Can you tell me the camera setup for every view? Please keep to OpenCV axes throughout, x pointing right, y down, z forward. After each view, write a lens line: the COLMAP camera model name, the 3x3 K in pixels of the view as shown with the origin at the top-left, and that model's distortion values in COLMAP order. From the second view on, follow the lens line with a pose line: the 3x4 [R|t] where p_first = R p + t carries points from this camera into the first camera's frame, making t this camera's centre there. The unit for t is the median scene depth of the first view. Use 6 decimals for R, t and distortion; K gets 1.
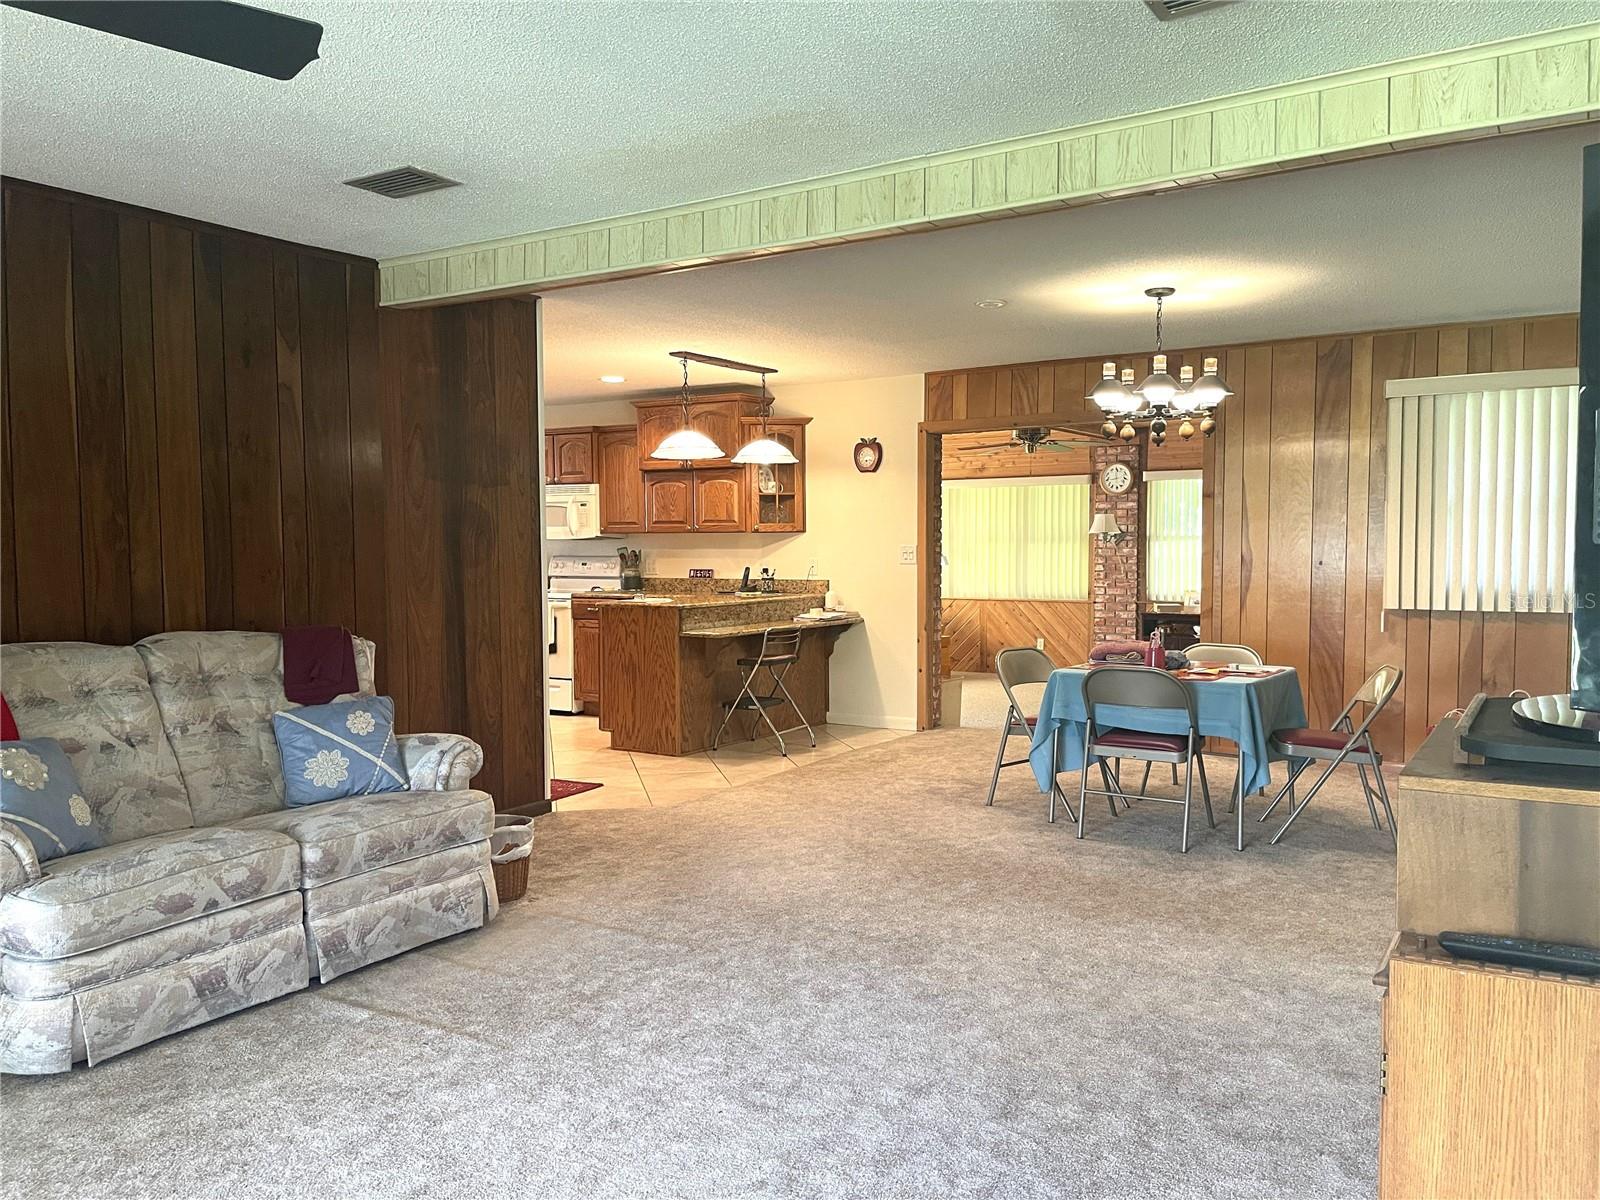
lens RADIAL K [[1204.9, 0, 809.6], [0, 1204.9, 607.5], [0, 0, 1]] dist [0.060198, -0.083105]
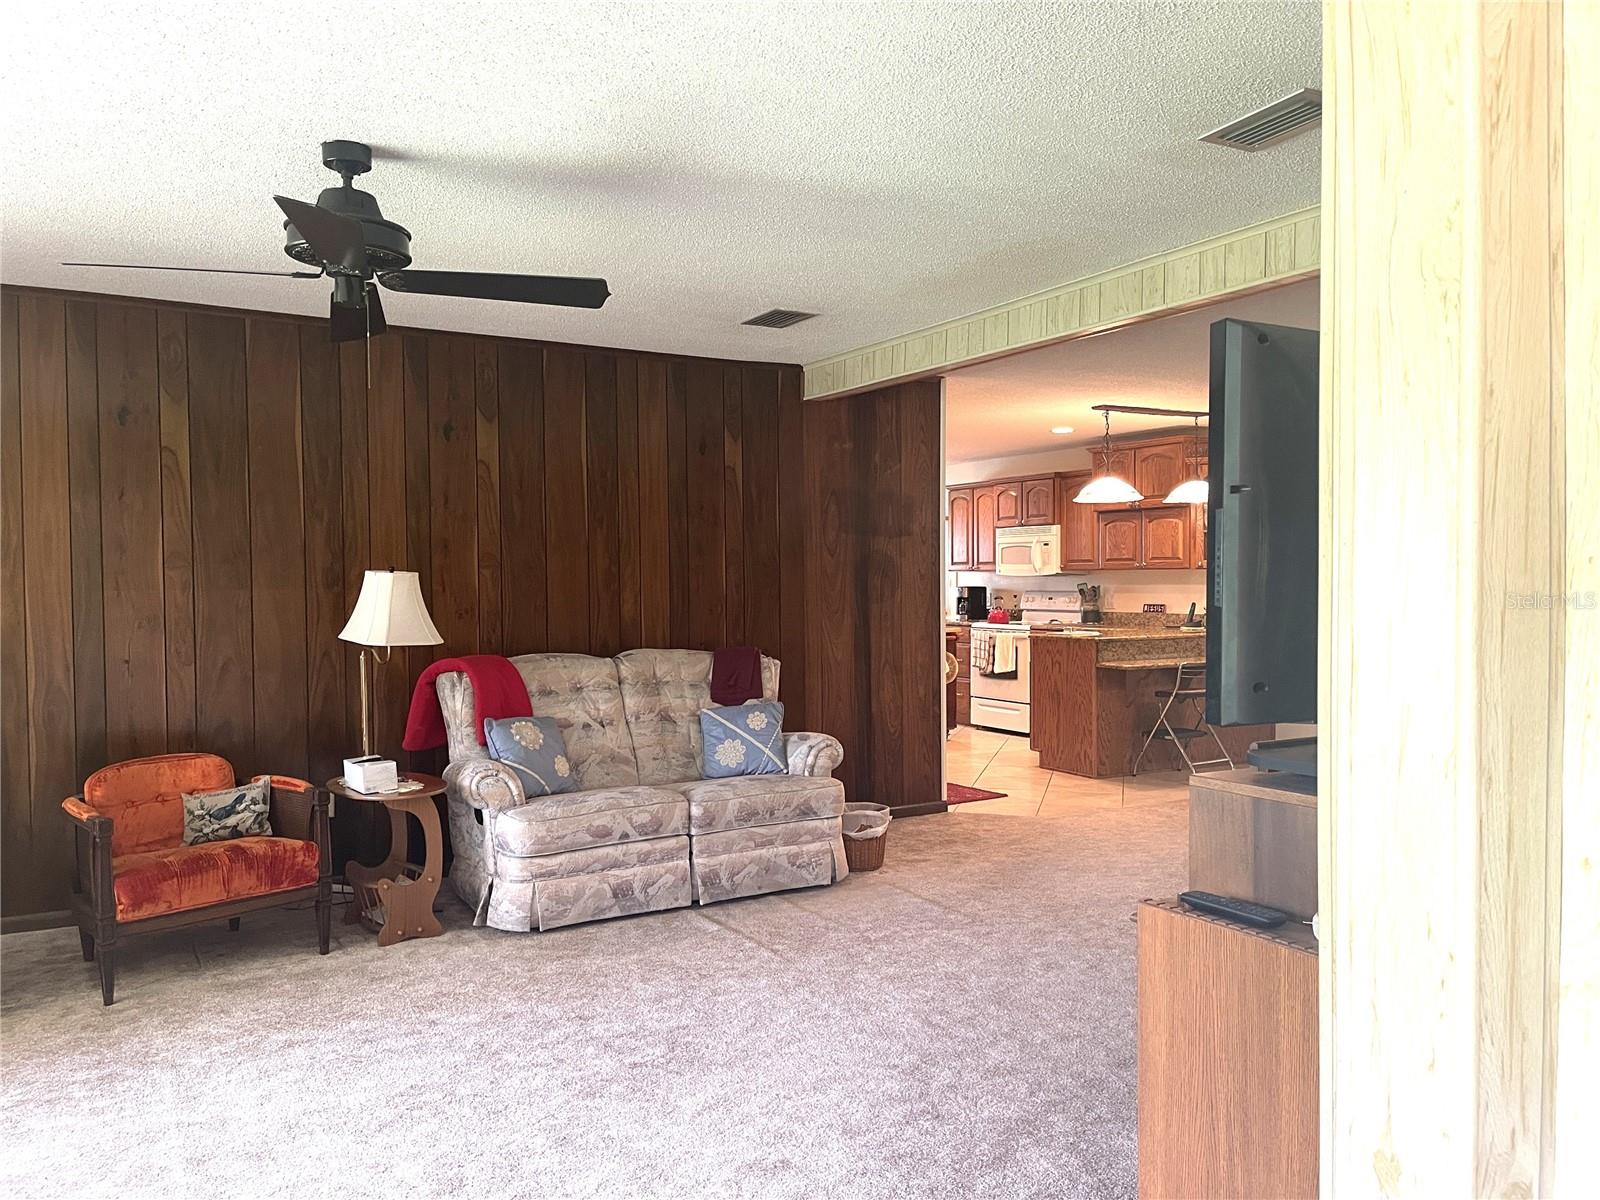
lens RADIAL K [[1204.9, 0, 805.7], [0, 1204.9, 598.4], [0, 0, 1]] dist [0.060198, -0.083105]
pose [[0.886424, 0.005668, -0.462839, 0.292789], [-0.020743, 0.999407, -0.027489, -0.003810], [0.462409, 0.033968, 0.886016, -0.152052]]
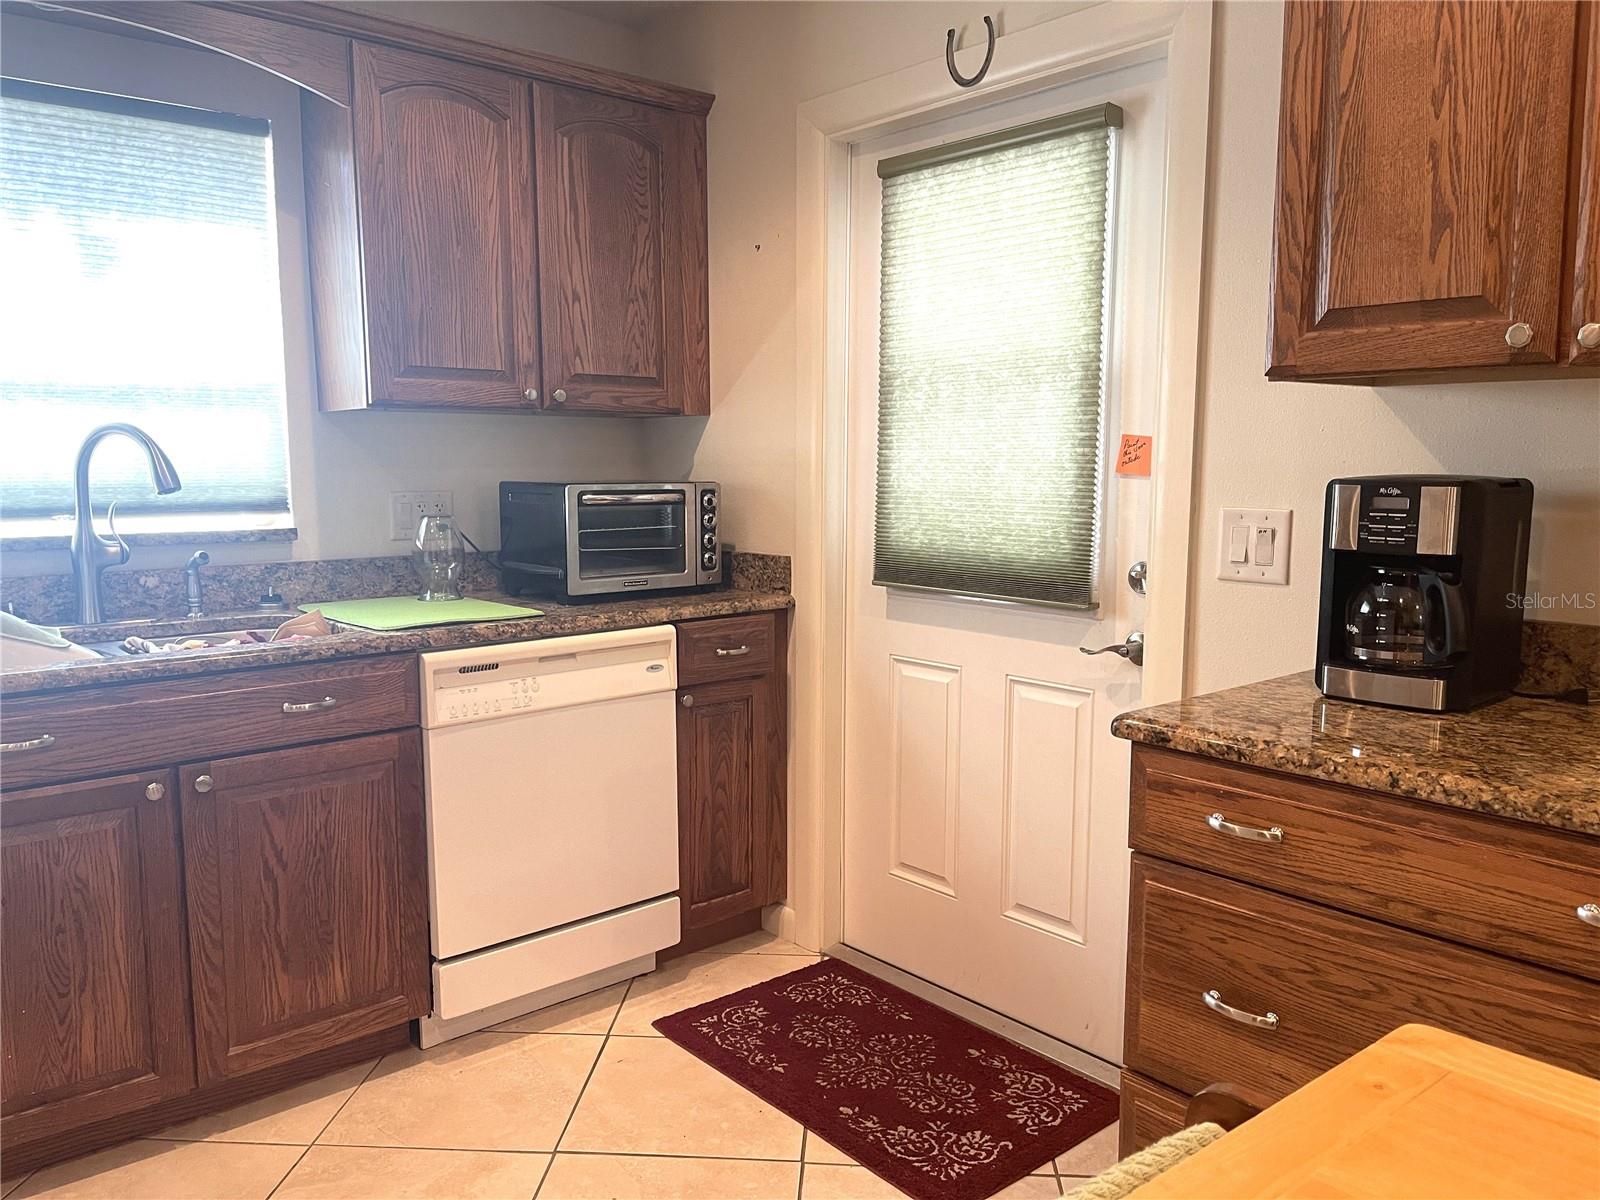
lens RADIAL K [[1204.9, 0, 800.2], [0, 1204.9, 613.2], [0, 0, 1]] dist [0.060198, -0.083105]
pose [[0.958559, 0.043541, -0.281547, -0.742294], [-0.022237, 0.996672, 0.078428, -0.098495], [0.284025, -0.068917, 0.956337, 2.039232]]
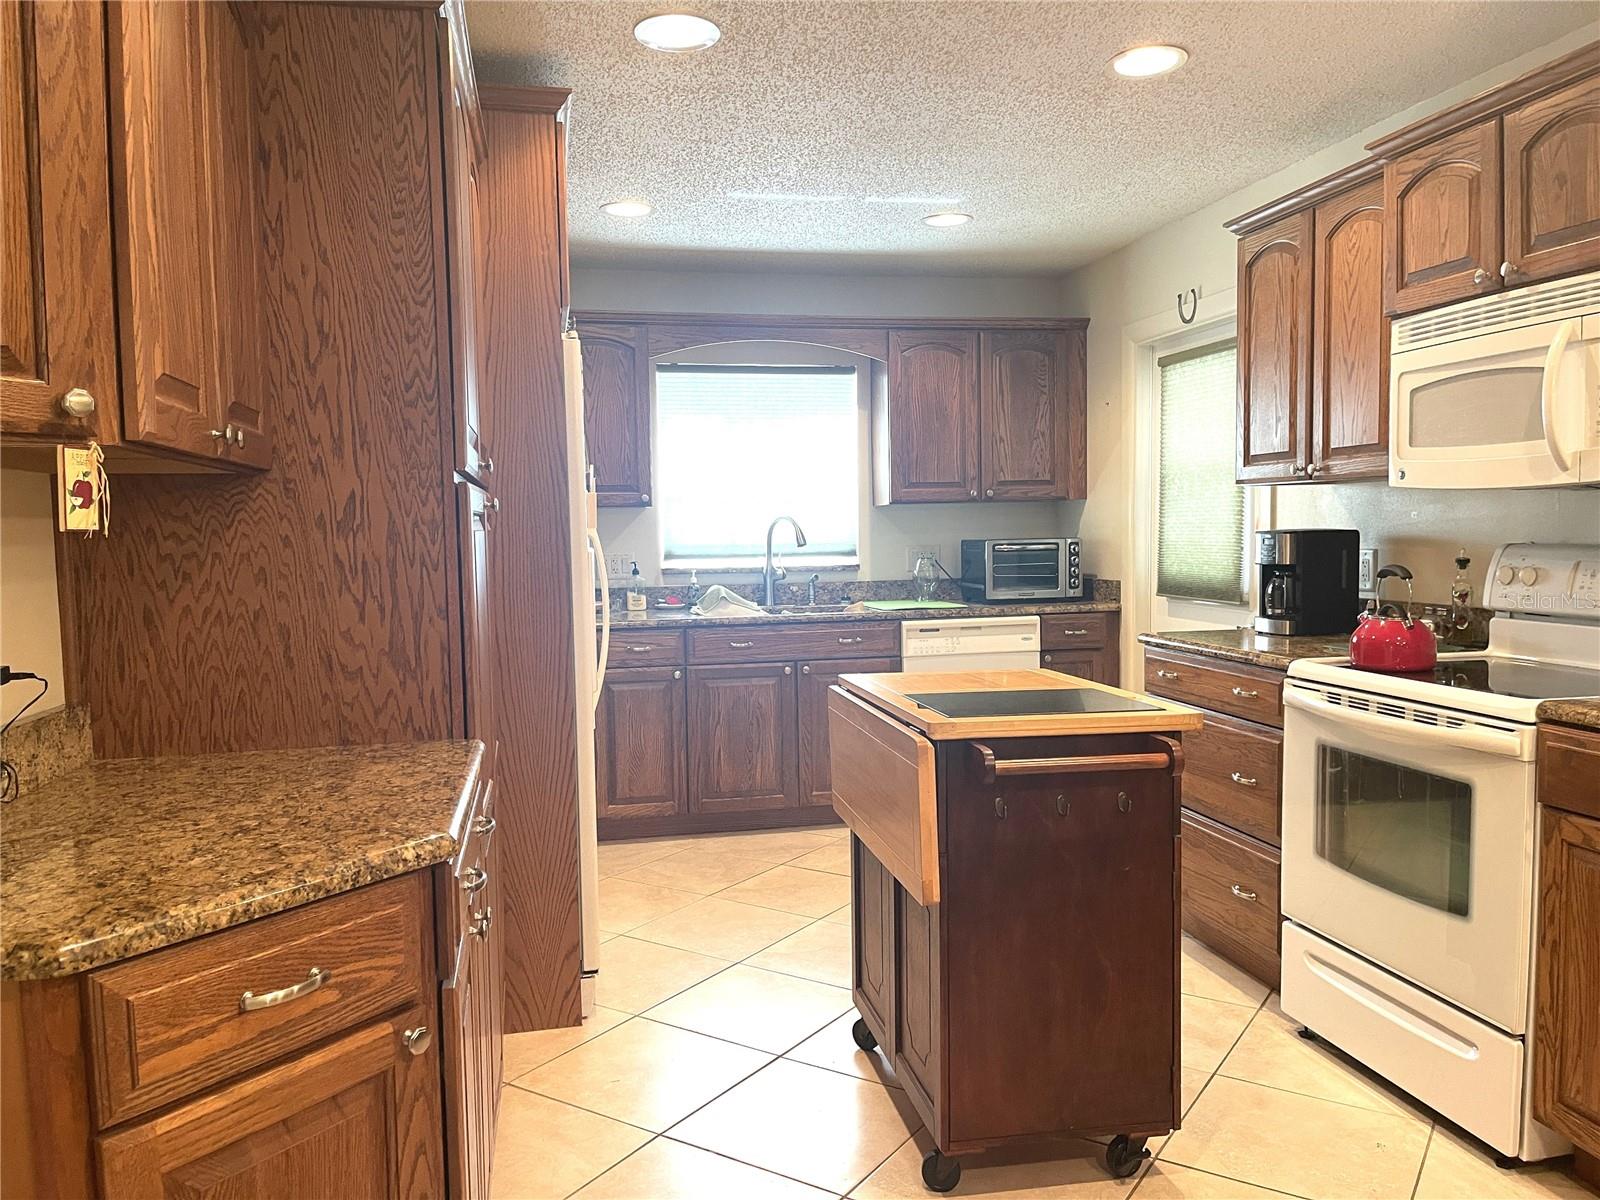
lens RADIAL K [[1204.9, 0, 807.7], [0, 1204.9, 602.0], [0, 0, 1]] dist [0.060198, -0.083105]
pose [[0.698191, 0.036154, -0.714998, -0.281475], [-0.023548, 0.999343, 0.027537, -0.080256], [0.715524, -0.002389, 0.698584, 1.629091]]
